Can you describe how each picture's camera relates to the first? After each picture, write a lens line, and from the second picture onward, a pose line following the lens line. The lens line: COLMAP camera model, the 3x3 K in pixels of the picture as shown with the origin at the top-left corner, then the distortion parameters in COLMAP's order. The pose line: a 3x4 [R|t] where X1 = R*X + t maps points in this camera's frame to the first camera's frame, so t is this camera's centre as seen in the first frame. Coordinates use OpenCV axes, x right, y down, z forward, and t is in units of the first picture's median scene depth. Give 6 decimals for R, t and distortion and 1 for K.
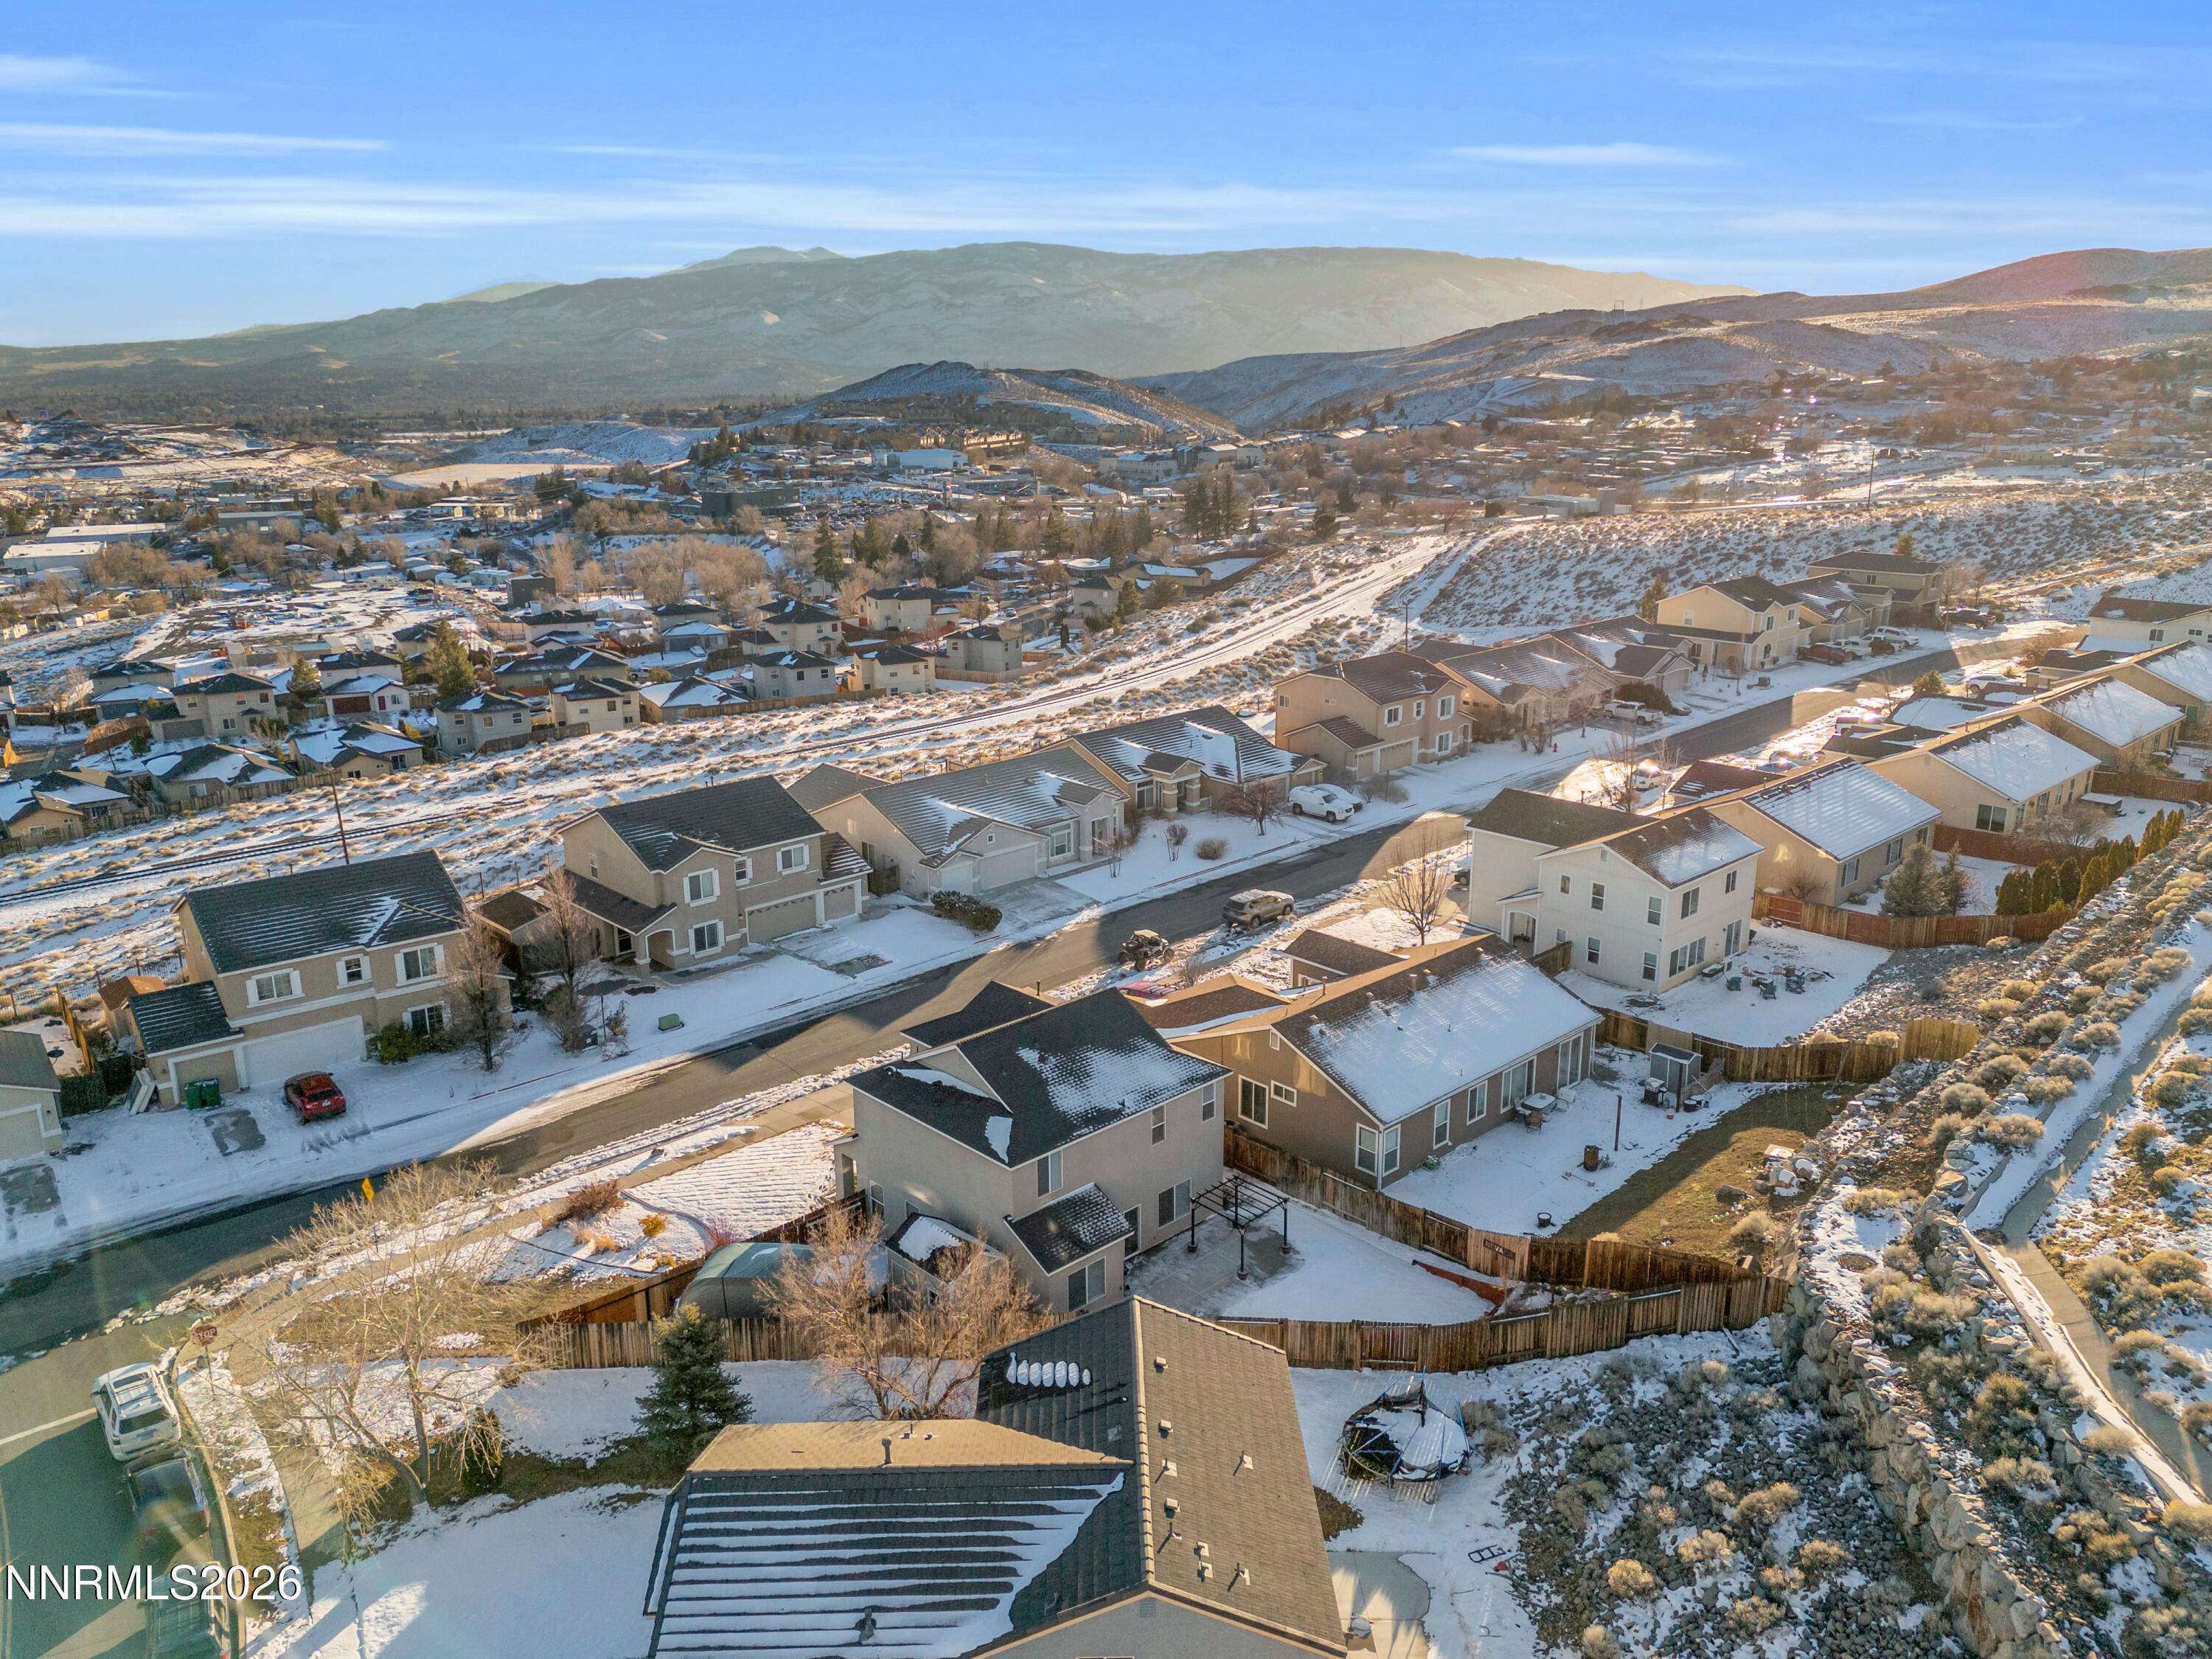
lens RADIAL K [[1633.3, 0, 1109.9], [0, 1633.3, 817.0], [0, 0, 1]] dist [0.088037, -0.086234]
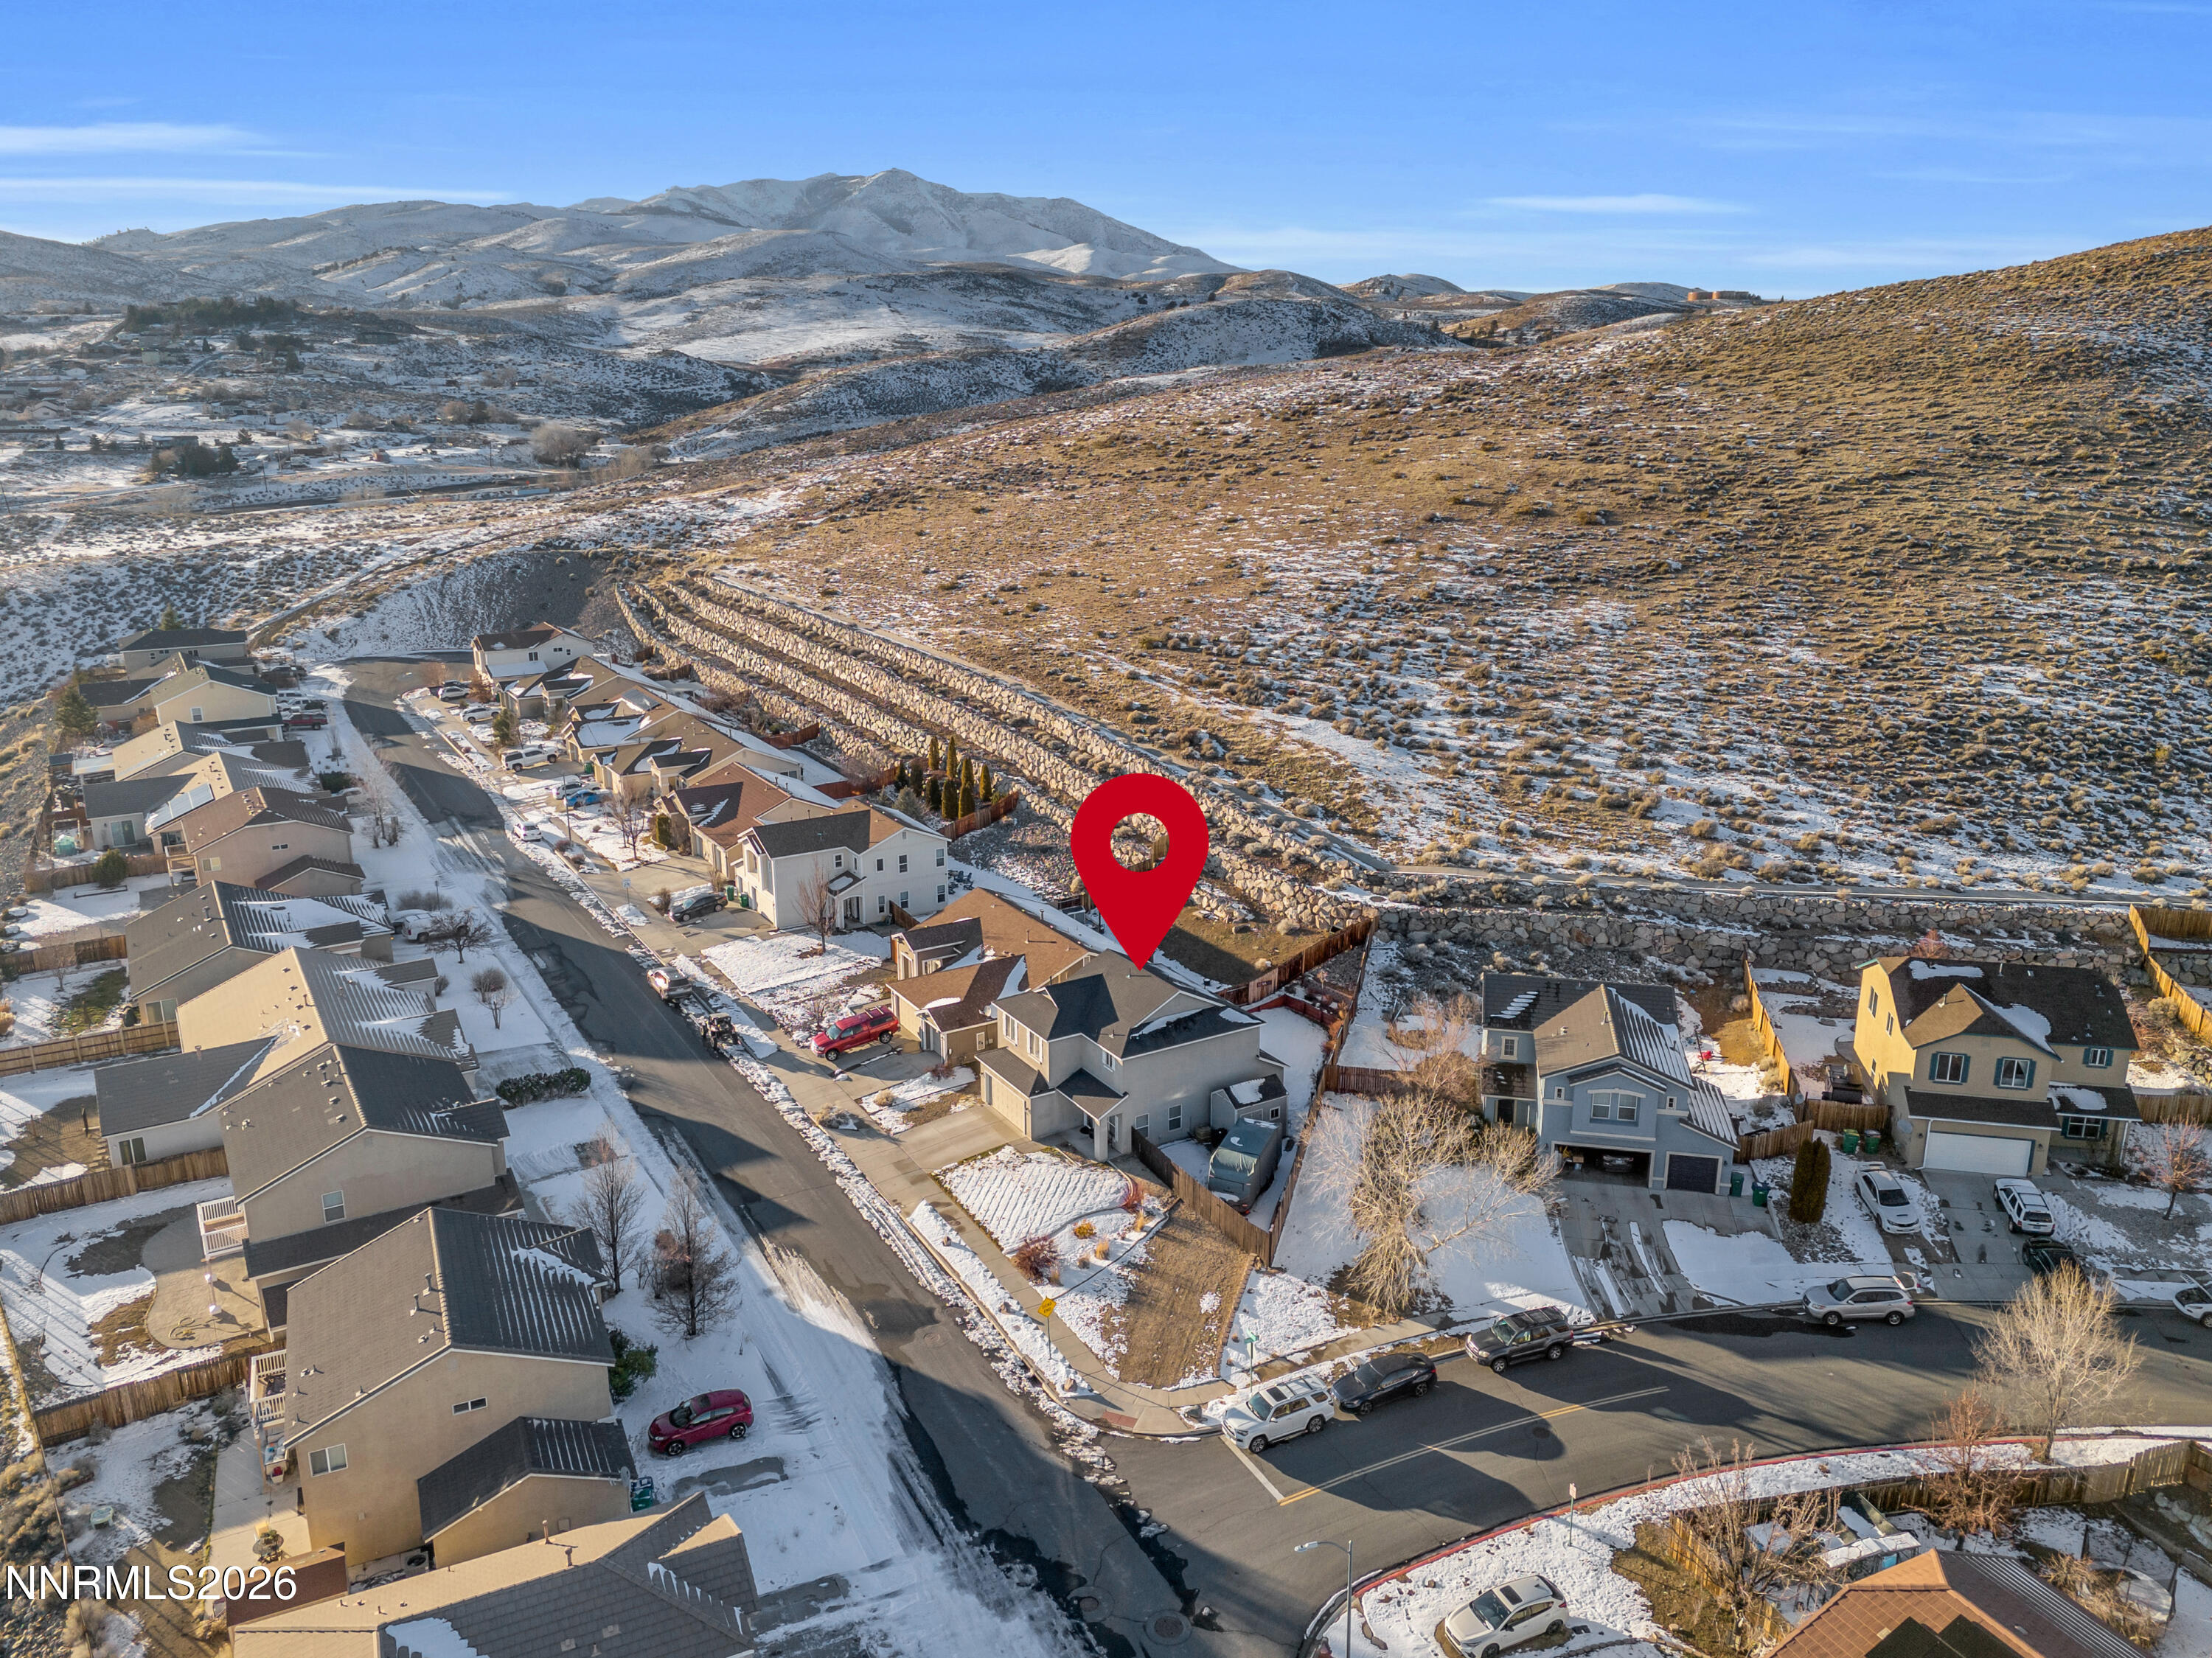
lens RADIAL K [[1630.2, 0, 1106.0], [0, 1630.2, 829.0], [0, 0, 1]] dist [0.148497, -0.204021]
pose [[0.215836, -0.265137, 0.939743, -1.000197], [0.264306, 0.942363, 0.205171, -0.226386], [-0.939977, 0.204096, 0.273473, 0.389804]]
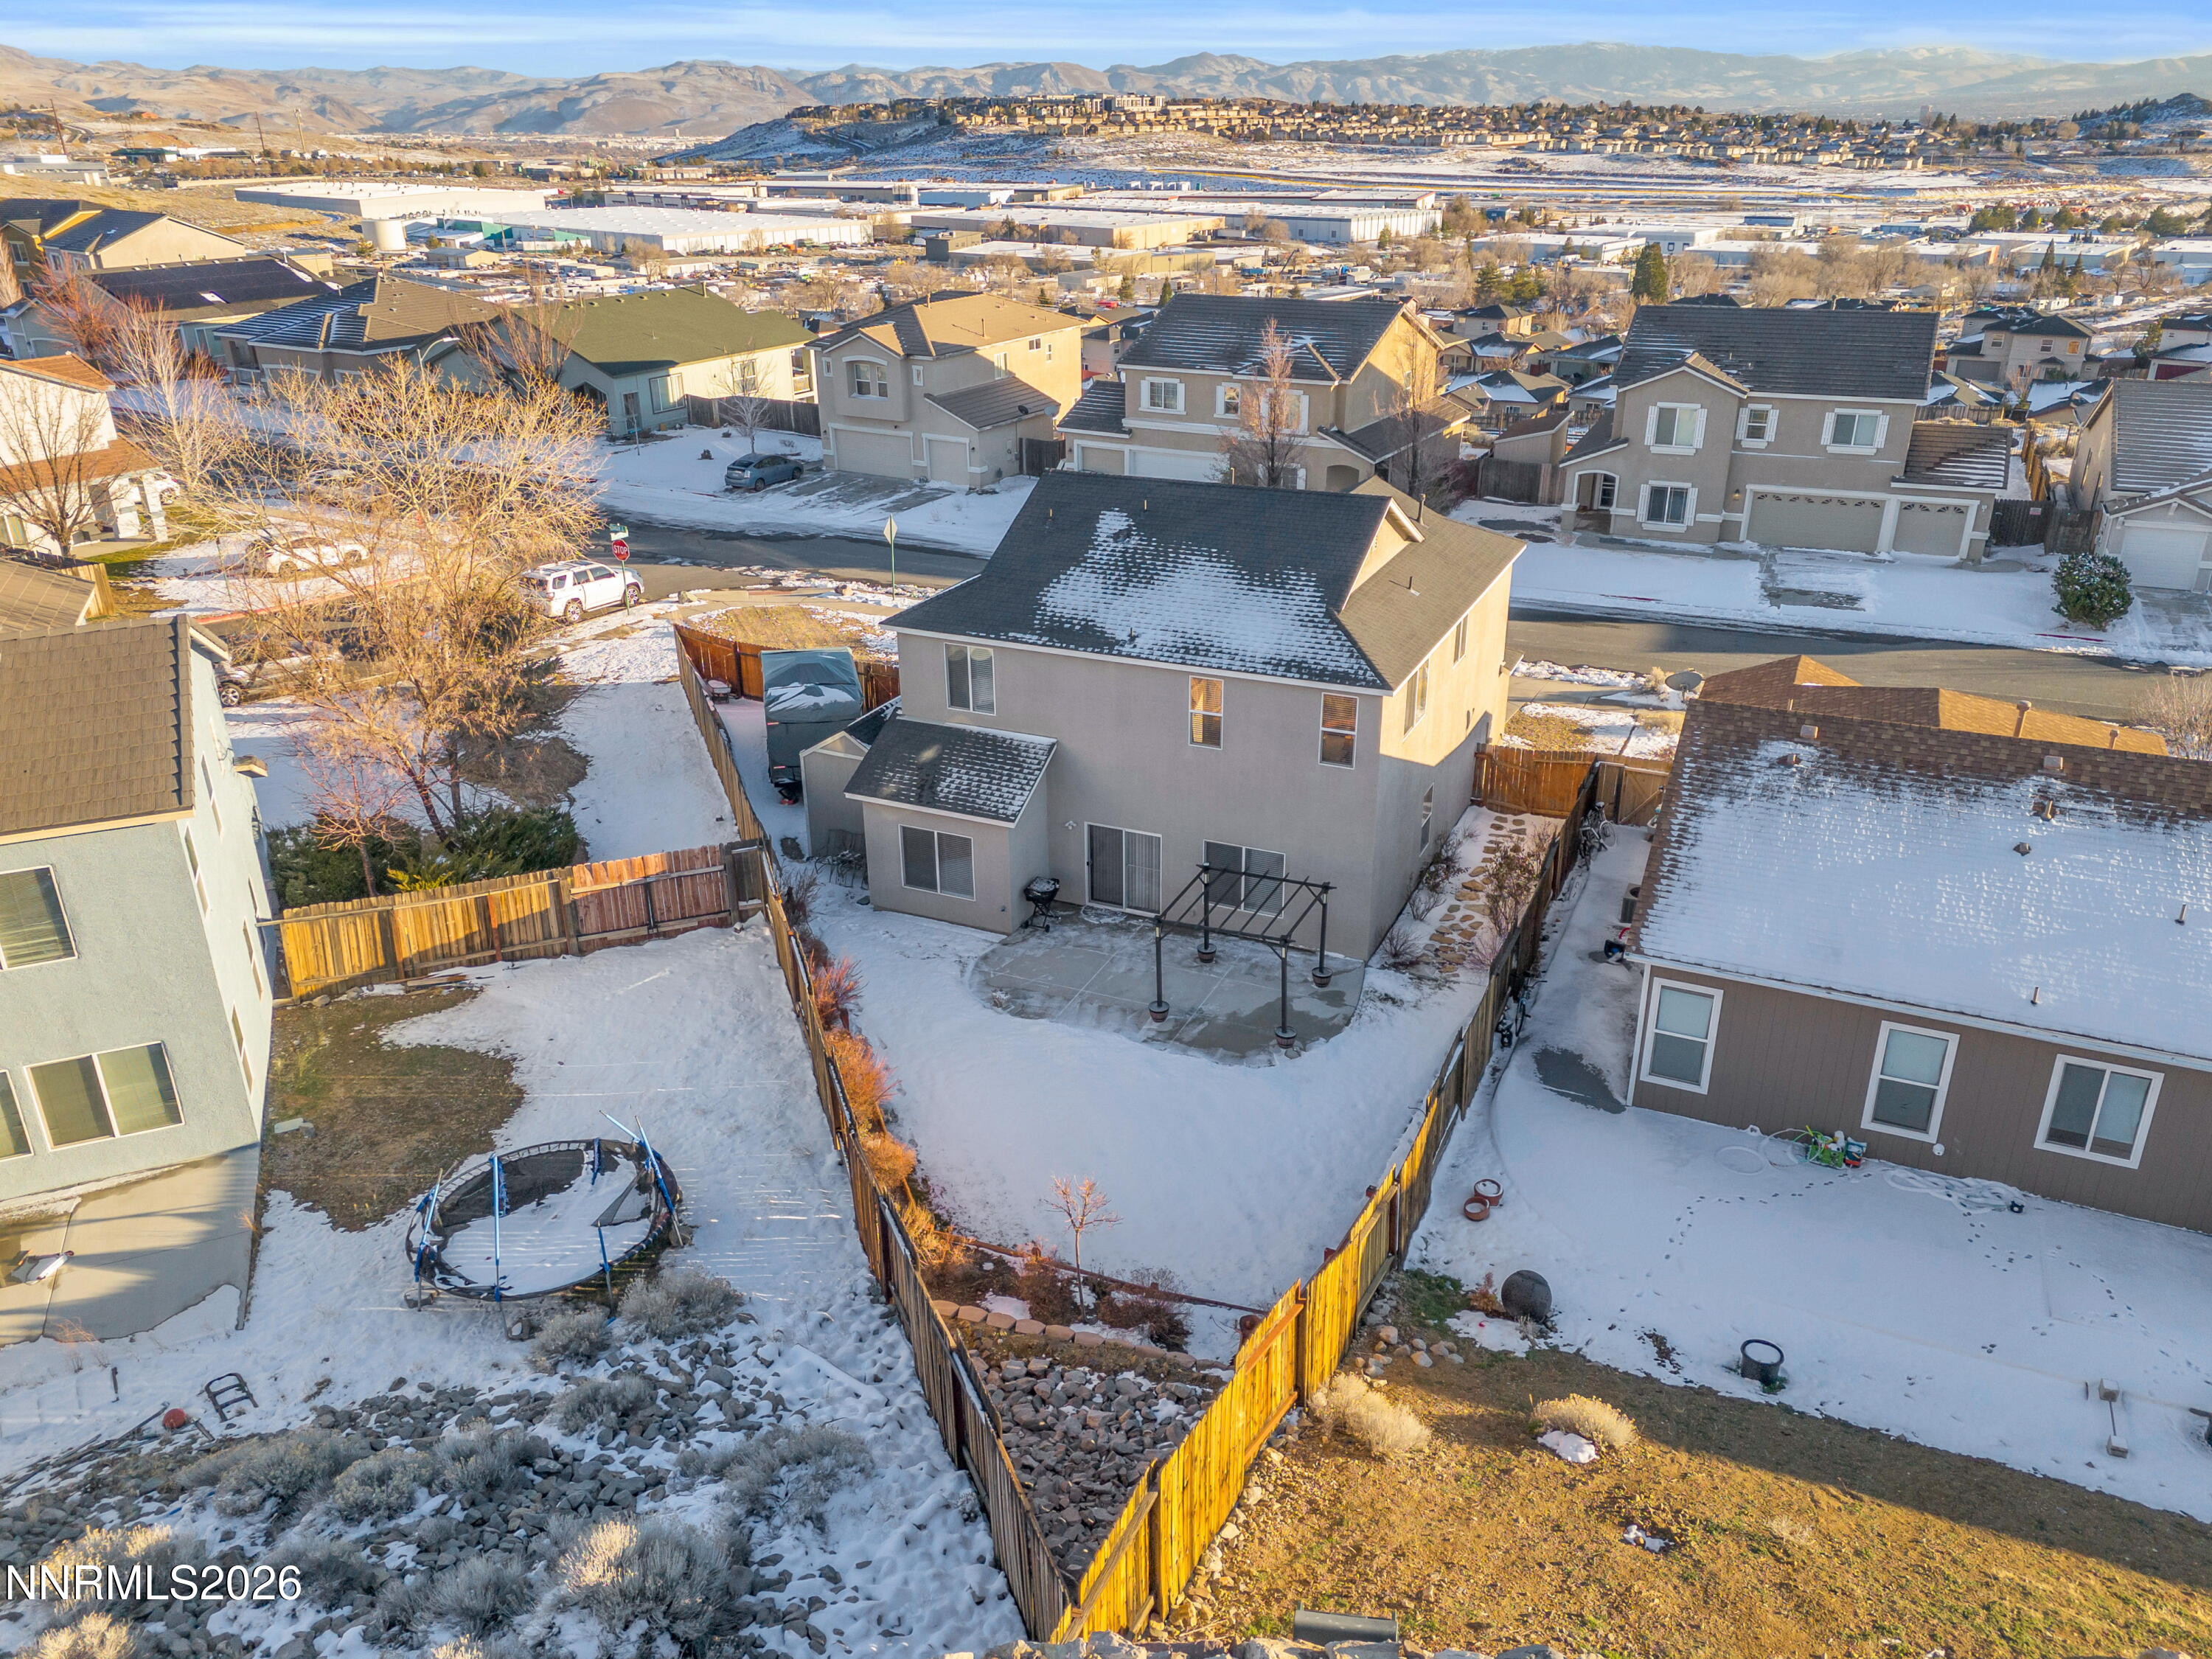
lens RADIAL K [[1633.3, 0, 1109.9], [0, 1633.3, 817.0], [0, 0, 1]] dist [0.088037, -0.086234]
pose [[0.375368, 0.370465, -0.849620, 0.324467], [-0.241447, 0.924085, 0.296261, 0.045148], [0.894875, 0.093931, 0.436320, 0.491629]]
